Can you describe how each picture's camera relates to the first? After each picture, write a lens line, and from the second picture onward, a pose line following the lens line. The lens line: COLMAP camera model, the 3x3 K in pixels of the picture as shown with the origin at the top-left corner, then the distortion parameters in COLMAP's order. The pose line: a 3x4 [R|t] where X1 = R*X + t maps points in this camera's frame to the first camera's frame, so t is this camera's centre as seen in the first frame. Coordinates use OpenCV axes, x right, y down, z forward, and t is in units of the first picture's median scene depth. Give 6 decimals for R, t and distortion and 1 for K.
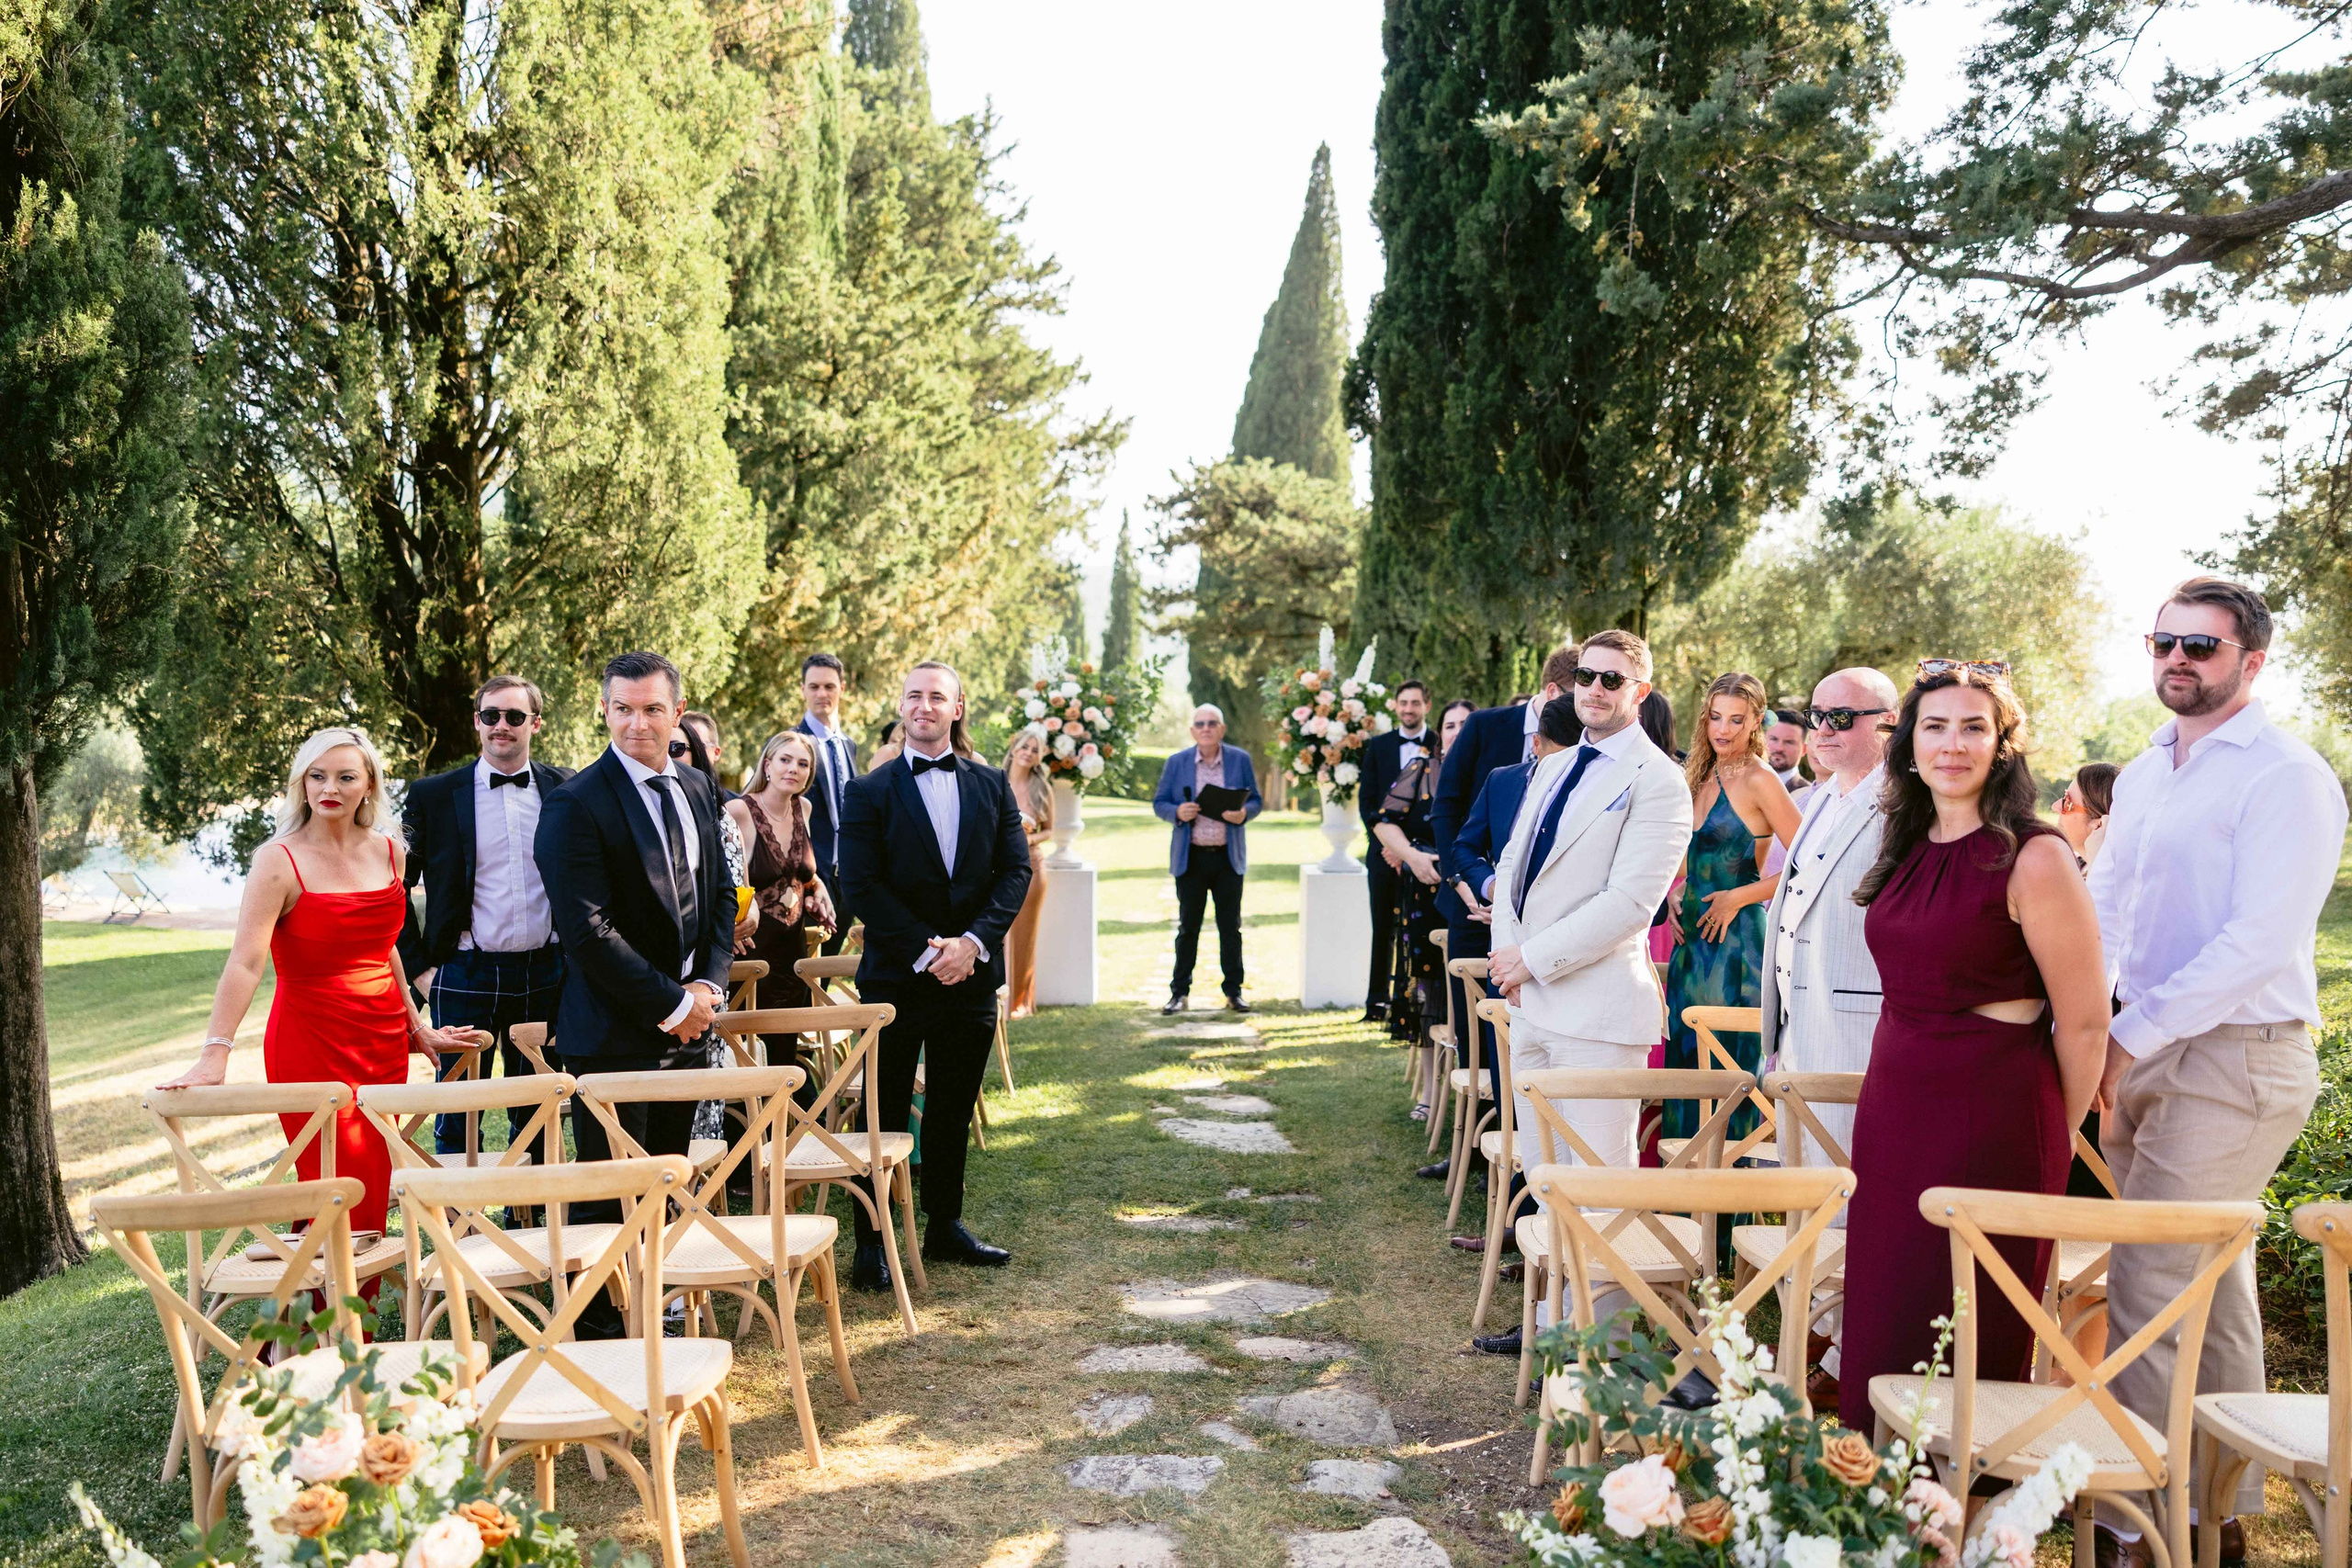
lens RADIAL K [[1854.2, 0, 1176.0], [0, 1854.2, 784.0], [0, 0, 1]] dist [0.008167, 0.001161]
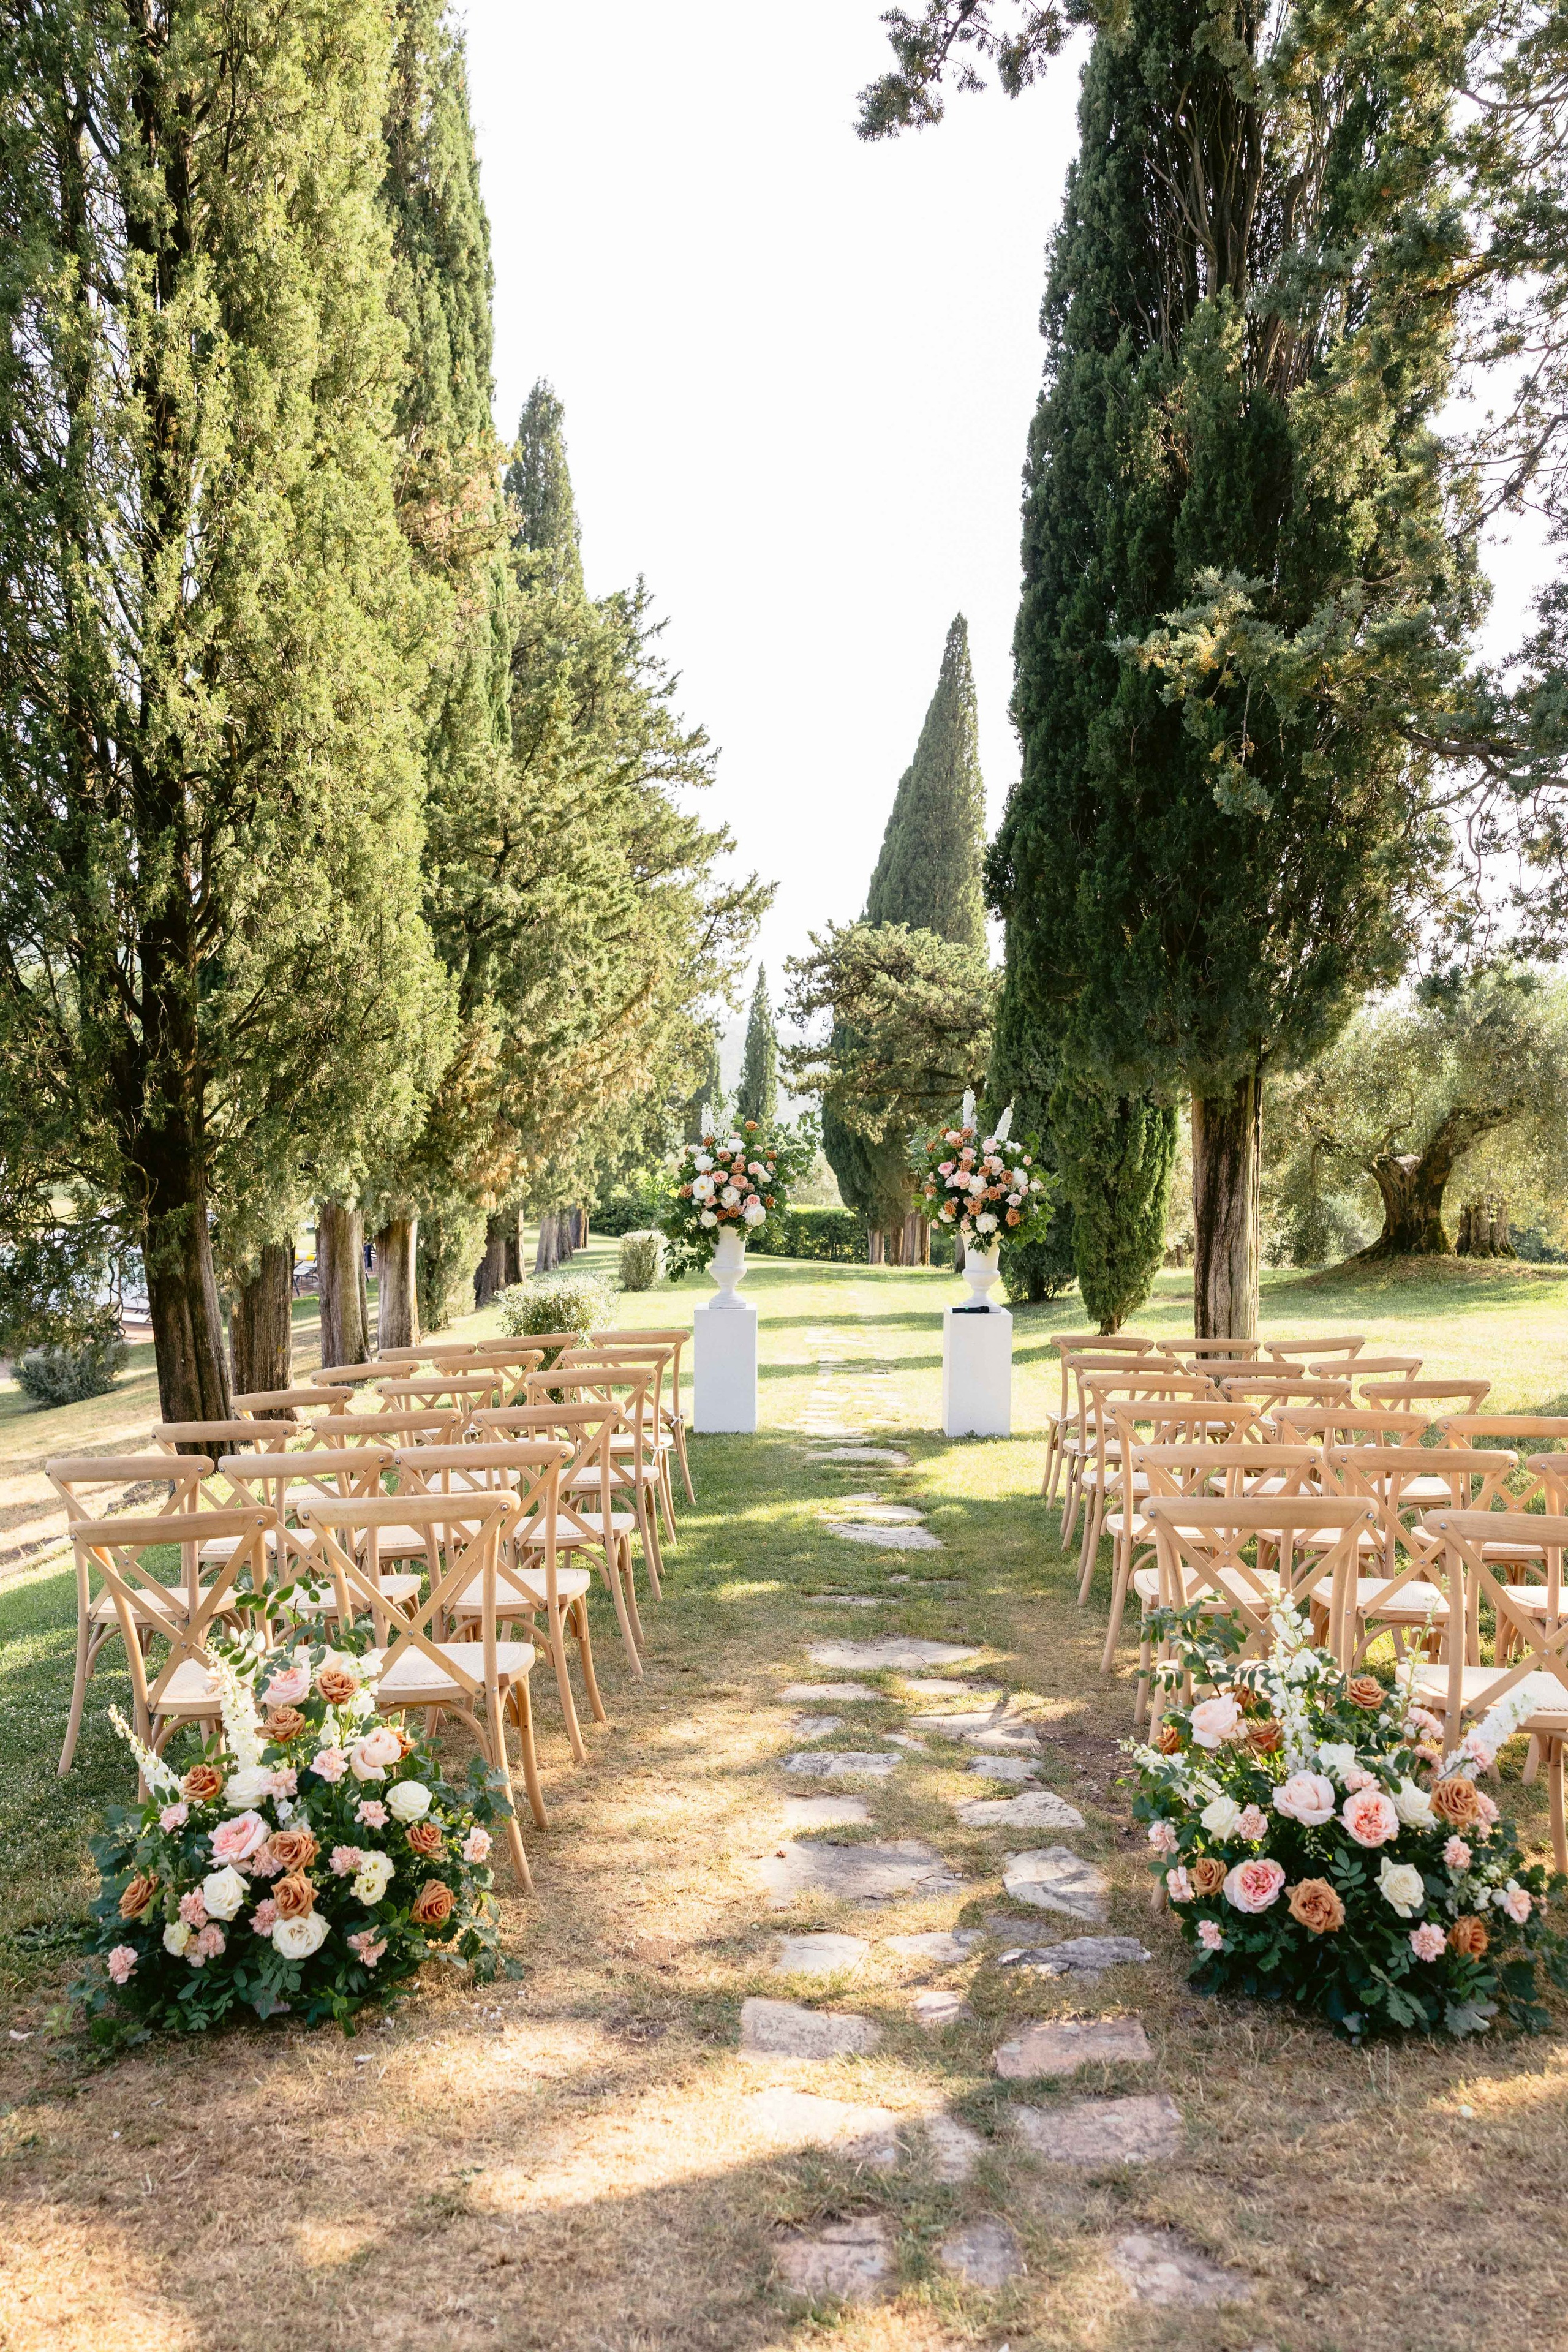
lens RADIAL K [[1868.0, 0, 795.0], [0, 1868.0, 1205.8], [0, 0, 1]] dist [0.033502, -0.001323]
pose [[0.999976, 0.005215, -0.004566, -0.012483], [-0.005298, 0.999815, -0.018494, 0.003826], [0.004469, 0.018518, 0.999819, -0.081112]]
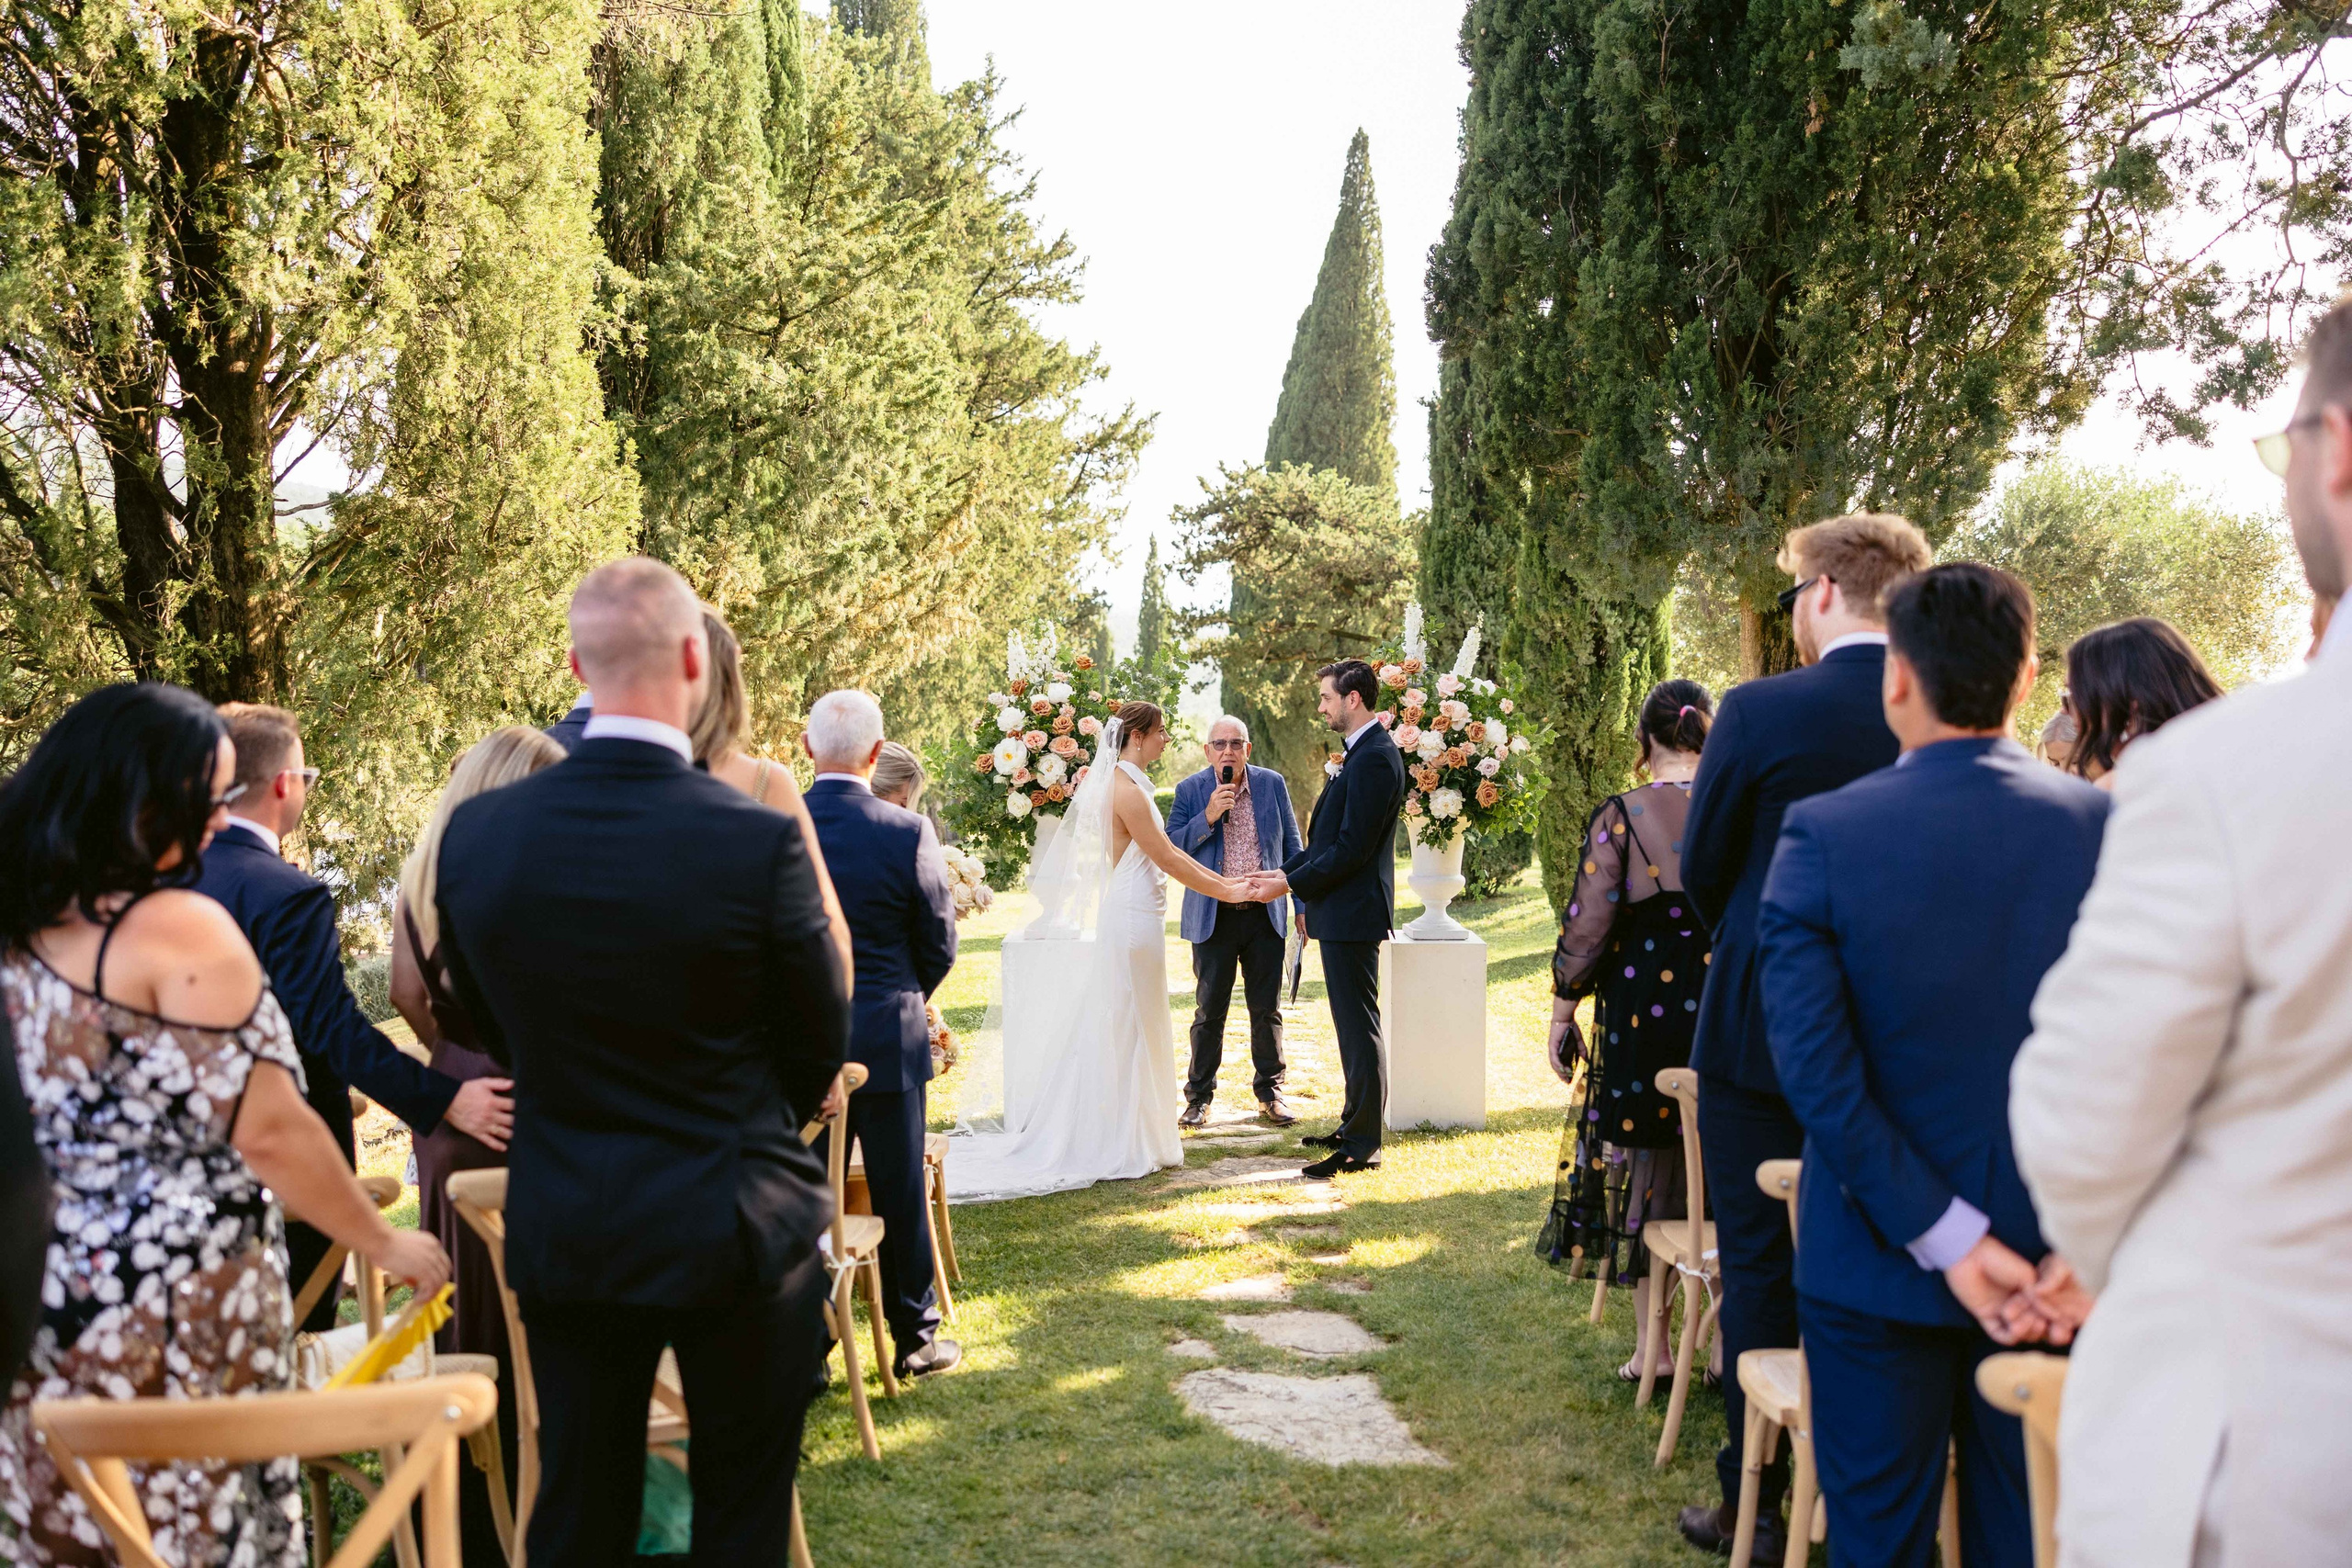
lens RADIAL K [[1829.9, 0, 1167.7], [0, 1829.9, 801.8], [0, 0, 1]] dist [0.001945, 0.003507]
pose [[0.999633, -0.013234, -0.023659, 0.001045], [0.012922, 0.999828, -0.013283, 0.001296], [0.023830, 0.012972, 0.999632, 0.218341]]
